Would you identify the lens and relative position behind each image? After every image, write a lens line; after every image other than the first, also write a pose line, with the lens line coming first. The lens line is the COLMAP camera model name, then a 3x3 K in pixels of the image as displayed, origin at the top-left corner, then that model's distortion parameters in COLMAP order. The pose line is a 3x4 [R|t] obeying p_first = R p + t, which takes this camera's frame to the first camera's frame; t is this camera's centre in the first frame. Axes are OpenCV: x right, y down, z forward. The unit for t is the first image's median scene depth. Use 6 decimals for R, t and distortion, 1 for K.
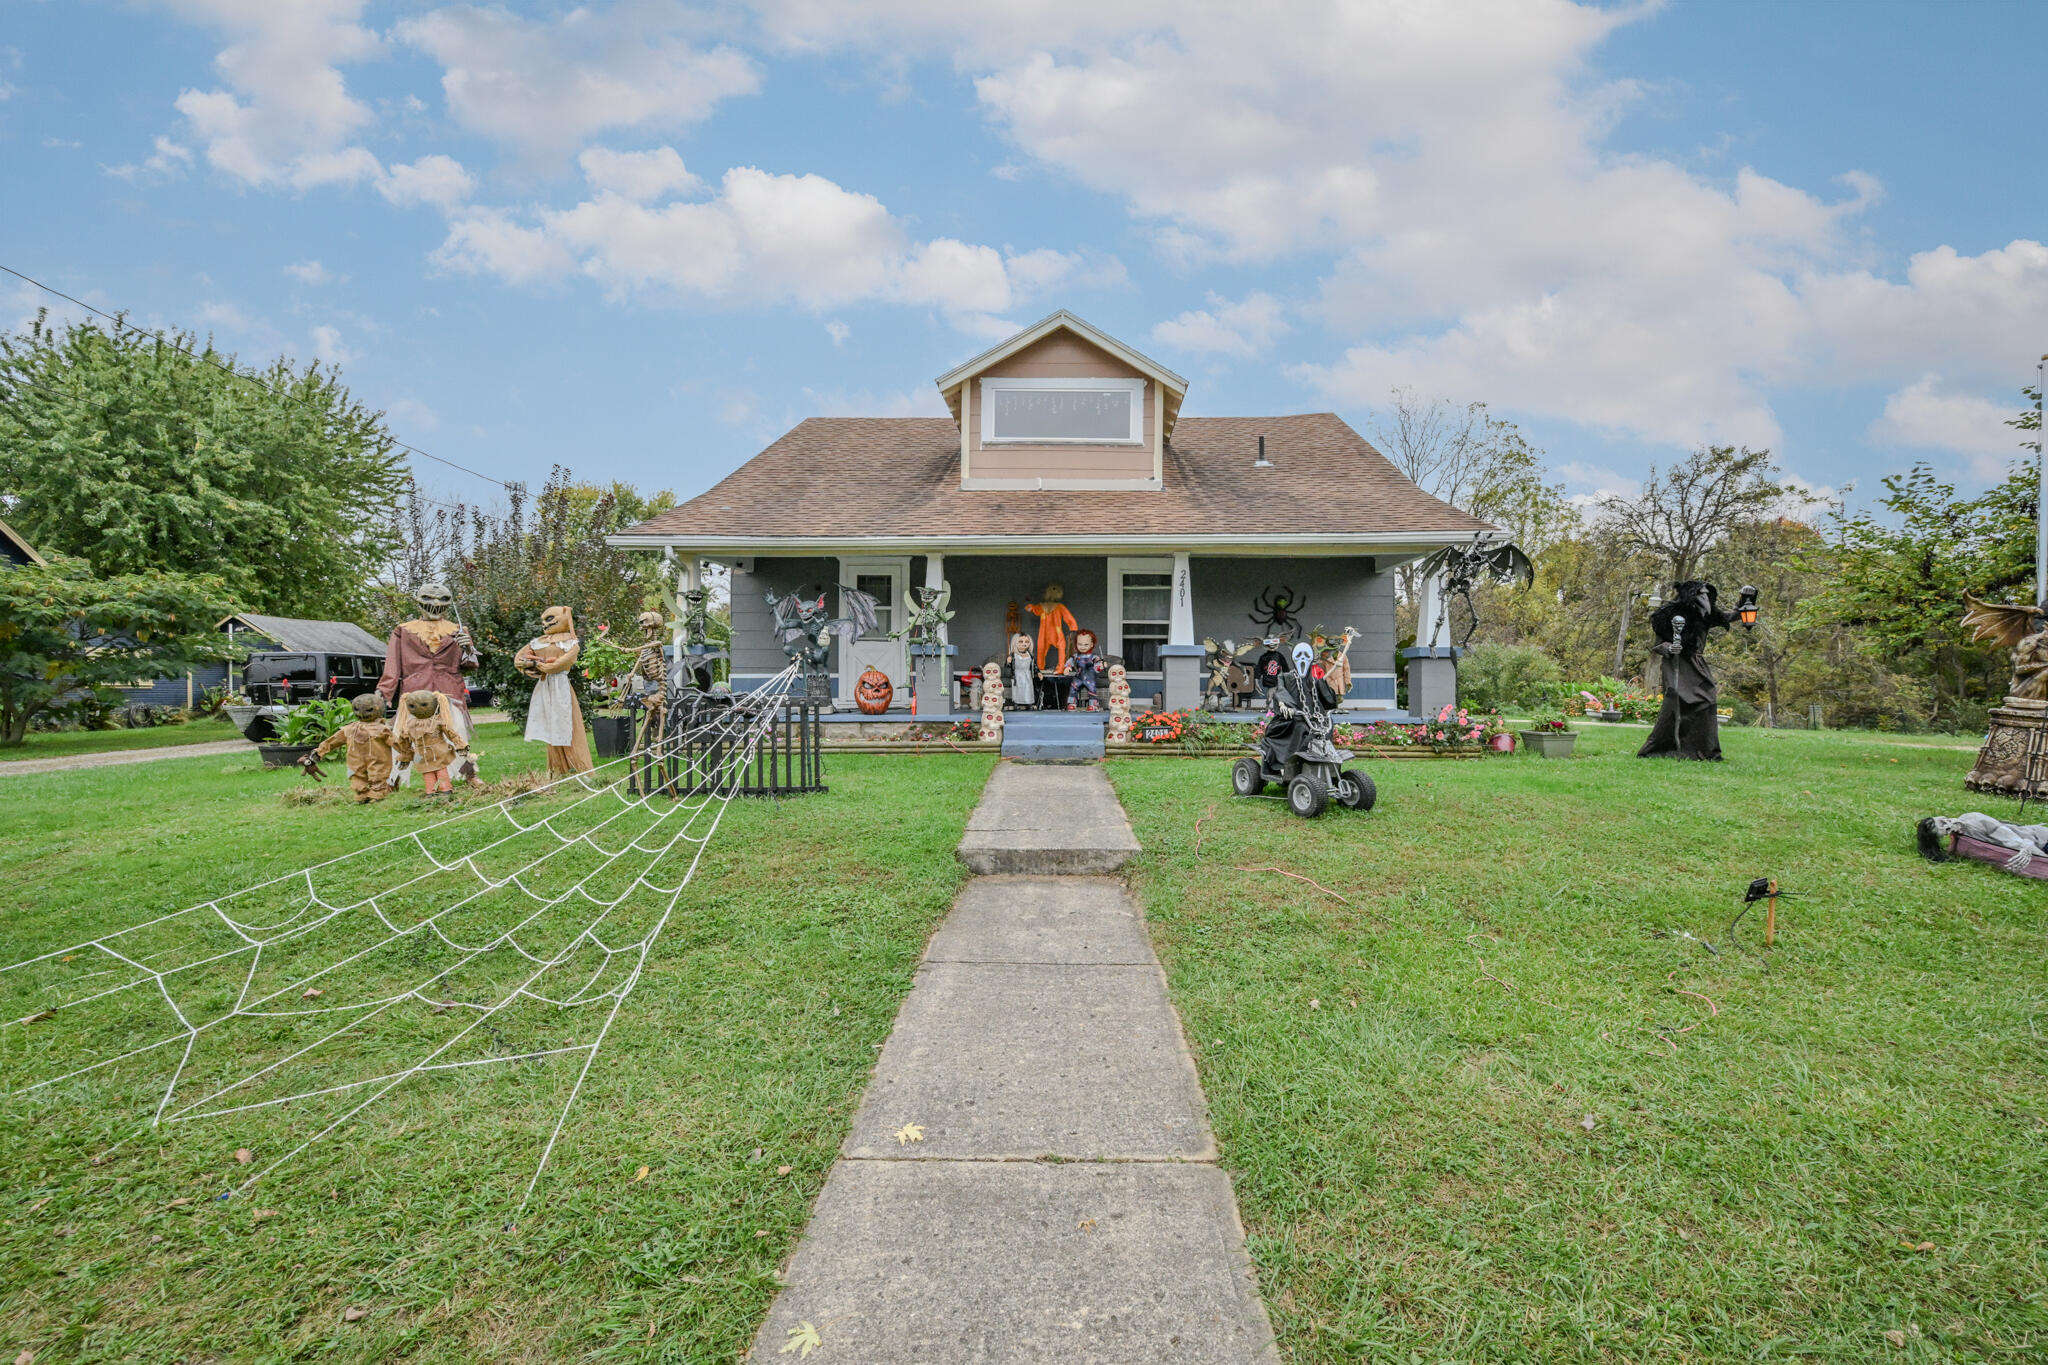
lens RADIAL K [[807.4, 0, 1024.0], [0, 807.4, 682.5], [0, 0, 1]] dist [0.000115, 0.000078]
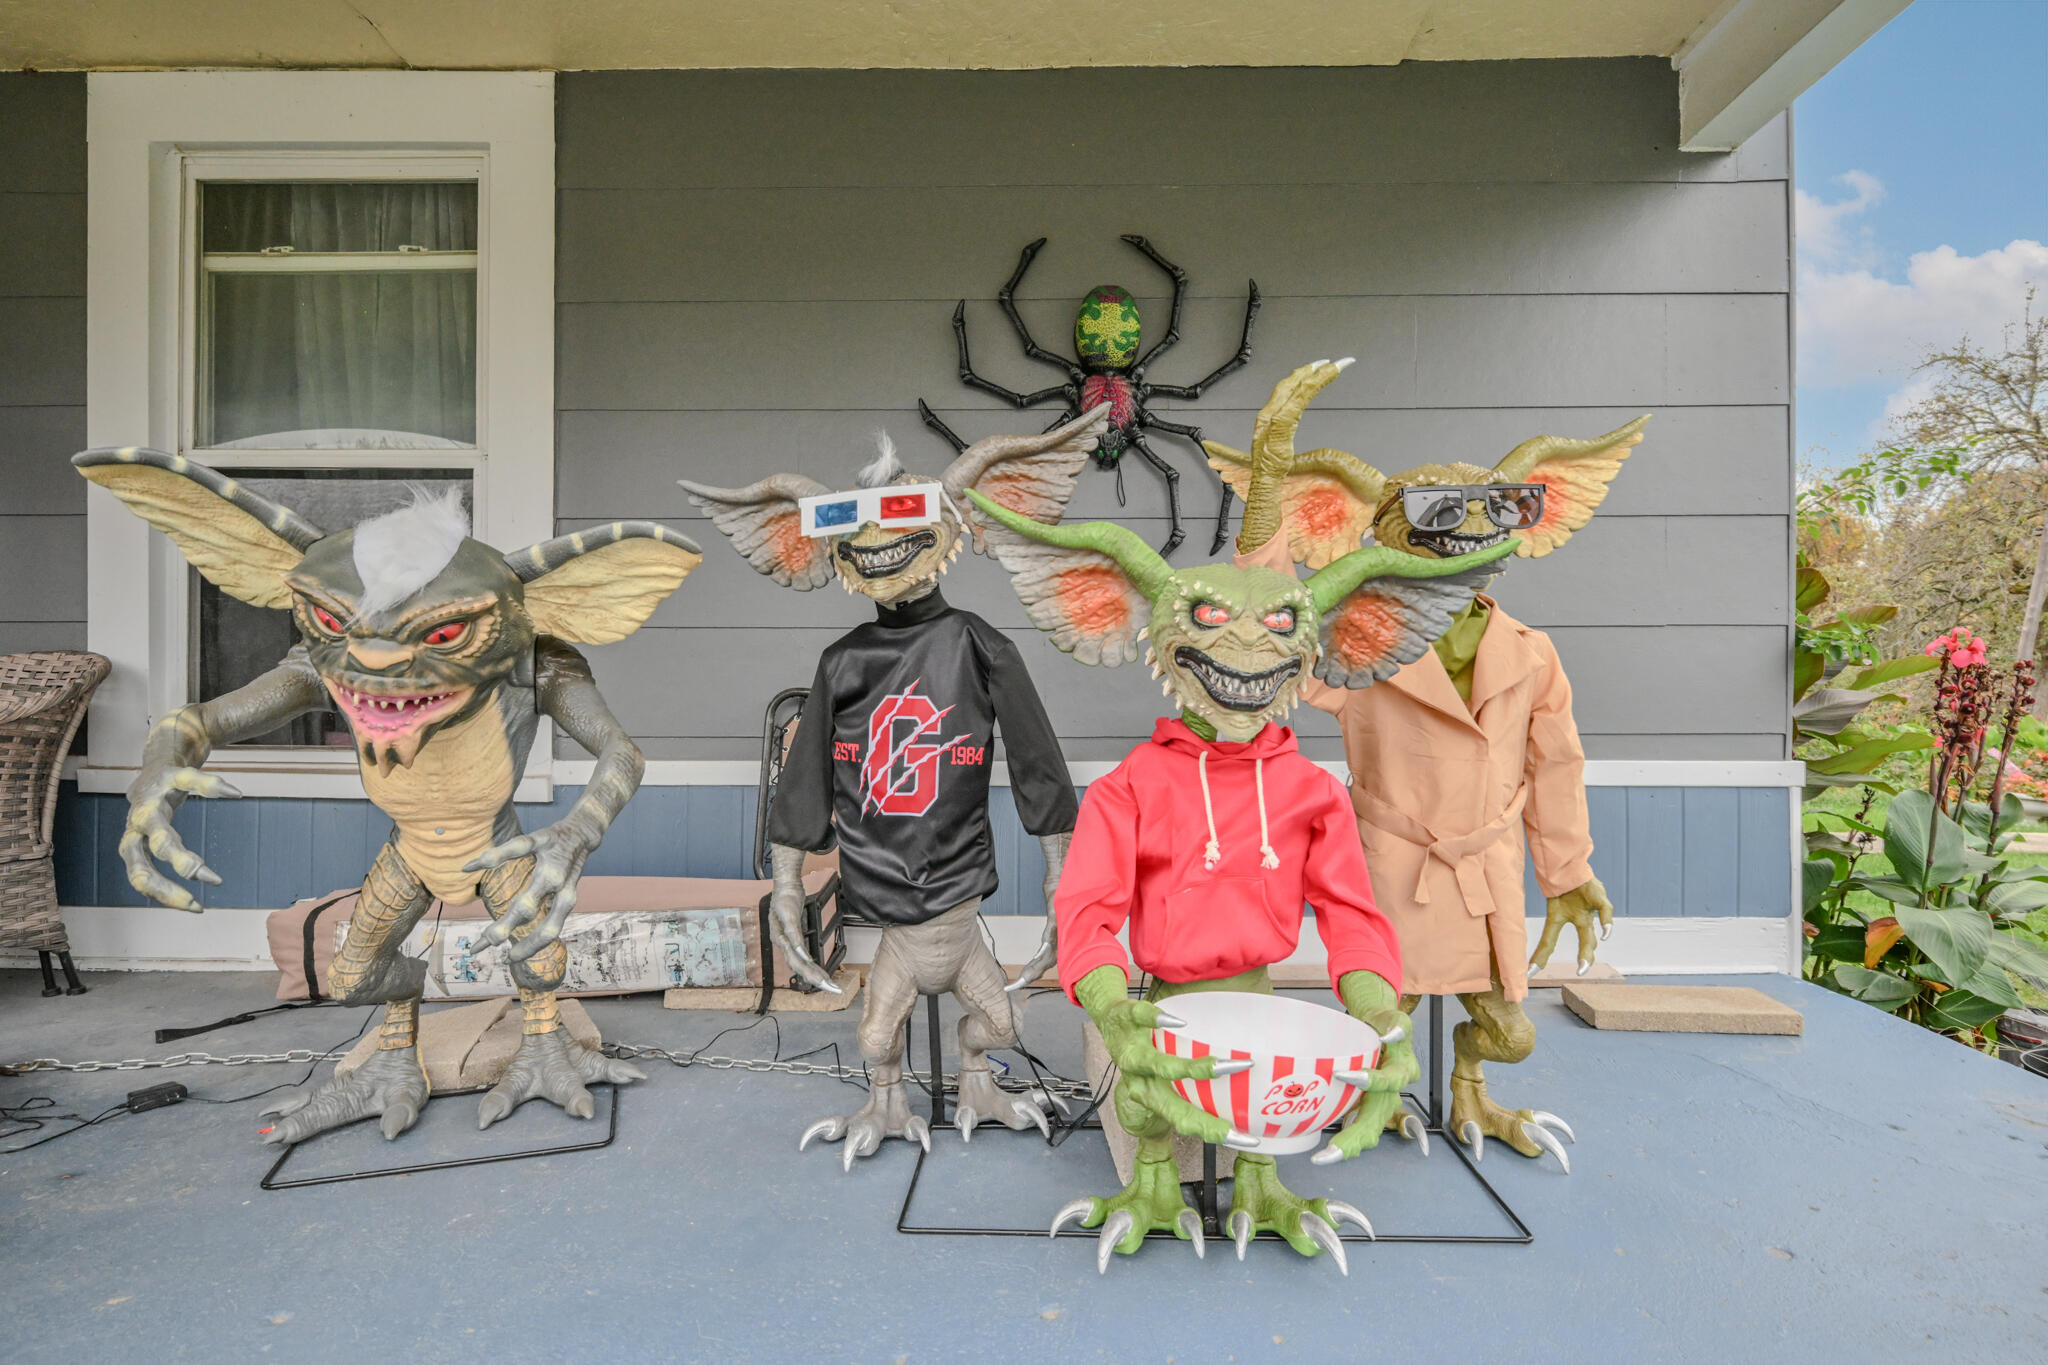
lens RADIAL K [[1057.1, 0, 1024.0], [0, 1057.1, 682.5], [0, 0, 1]] dist [0.002323, 0.000817]
pose [[0.999495, -0.000879, 0.031749, 0.290653], [0.000909, 0.999999, -0.000919, -0.024831], [-0.031748, 0.000947, 0.999495, 0.768932]]
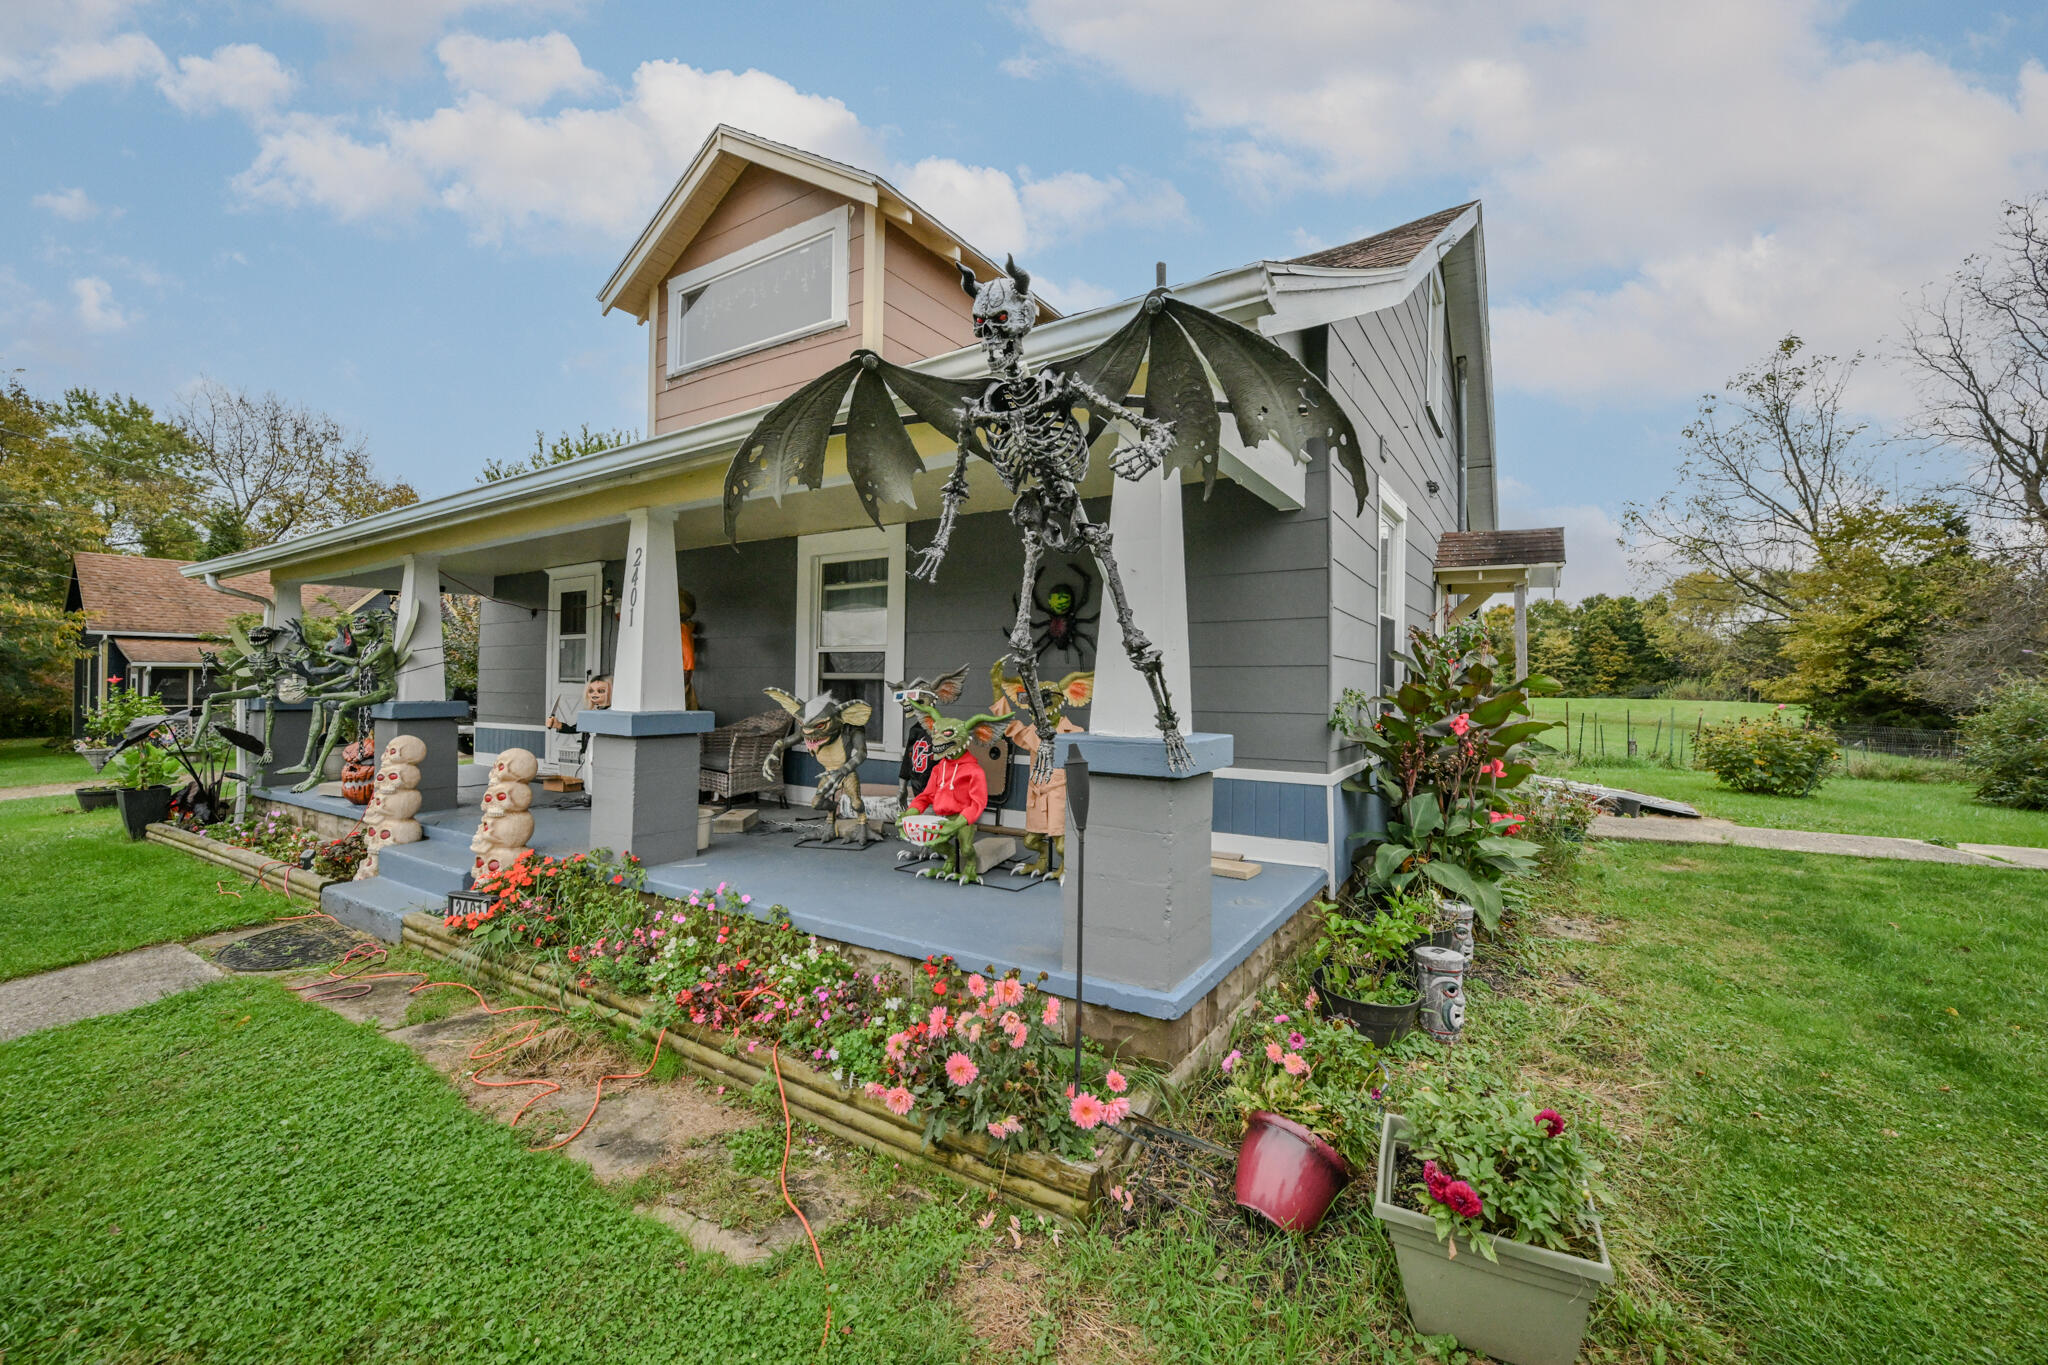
lens RADIAL K [[807.4, 0, 1024.0], [0, 807.4, 682.5], [0, 0, 1]] dist [0.000115, 0.000078]
pose [[0.864654, -0.005567, -0.502337, 0.522749], [0.005590, 0.999983, -0.001460, -0.050995], [0.502336, -0.001545, 0.864671, 0.588841]]
